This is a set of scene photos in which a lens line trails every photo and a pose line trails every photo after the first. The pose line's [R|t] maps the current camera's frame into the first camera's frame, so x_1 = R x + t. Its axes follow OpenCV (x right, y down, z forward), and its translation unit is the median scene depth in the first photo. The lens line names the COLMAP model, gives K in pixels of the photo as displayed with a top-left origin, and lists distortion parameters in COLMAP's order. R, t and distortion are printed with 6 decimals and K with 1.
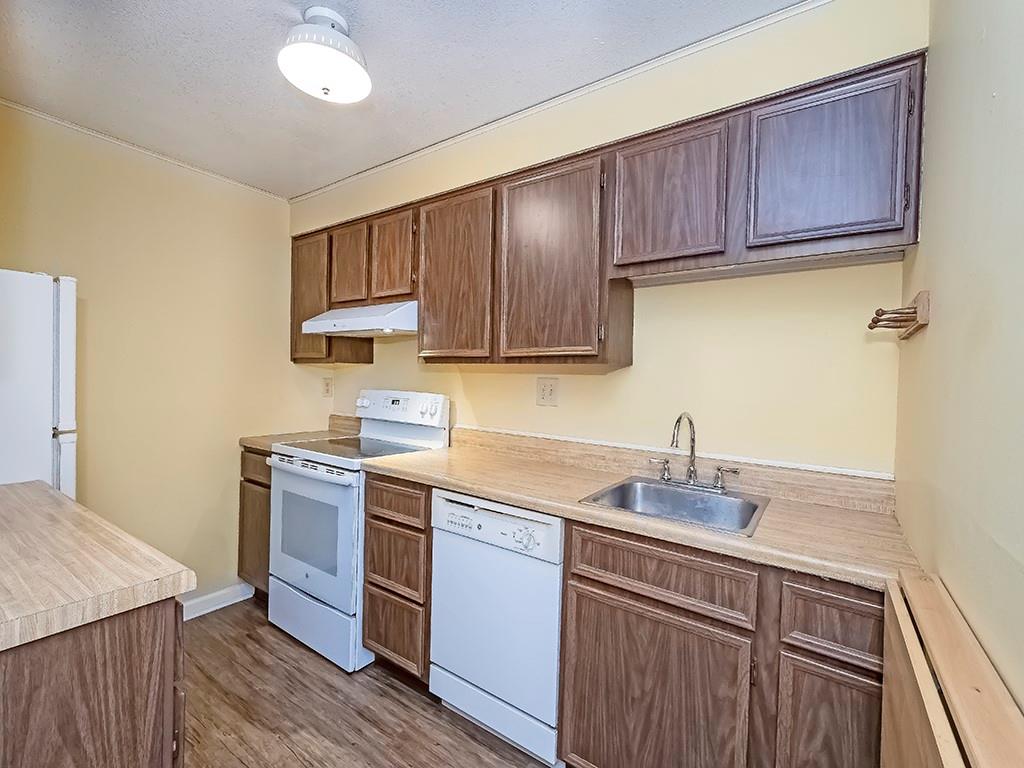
lens RADIAL K [[449.2, 0, 512.0], [0, 449.2, 384.0], [0, 0, 1]] dist [0.000529, -0.000863]
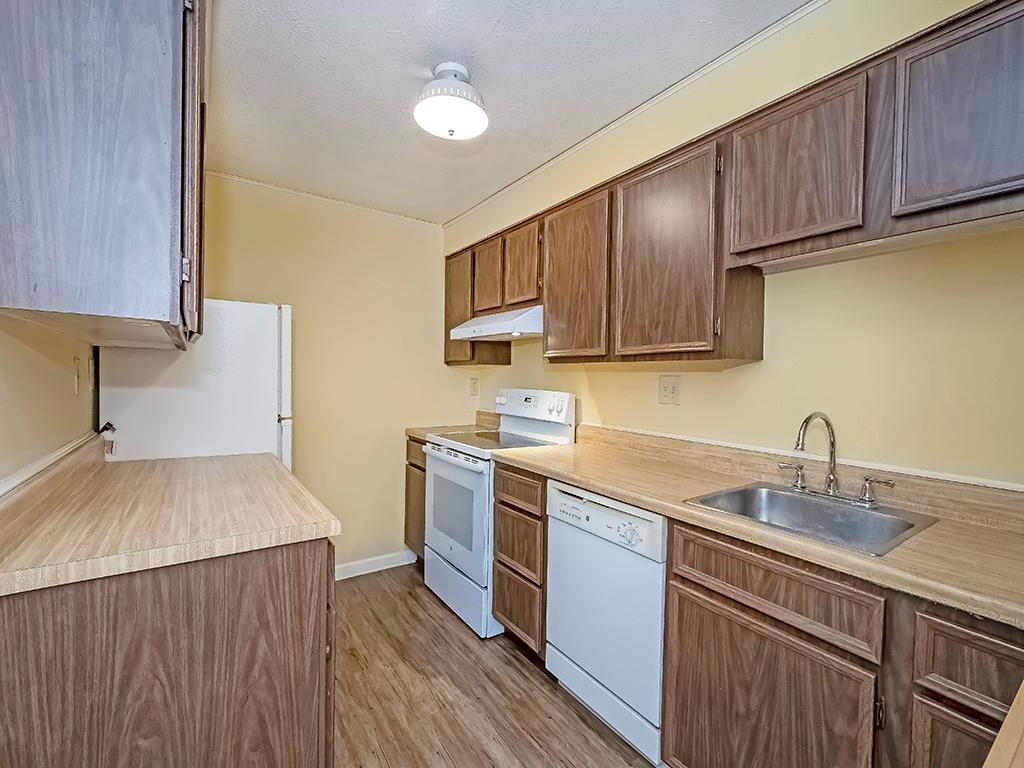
lens RADIAL K [[449.2, 0, 512.0], [0, 449.2, 384.0], [0, 0, 1]] dist [0.000529, -0.000863]
pose [[0.935609, -0.004547, -0.353009, 0.127994], [0.003665, 0.999988, -0.003166, 0.008188], [0.353019, 0.001668, 0.935614, -0.036311]]
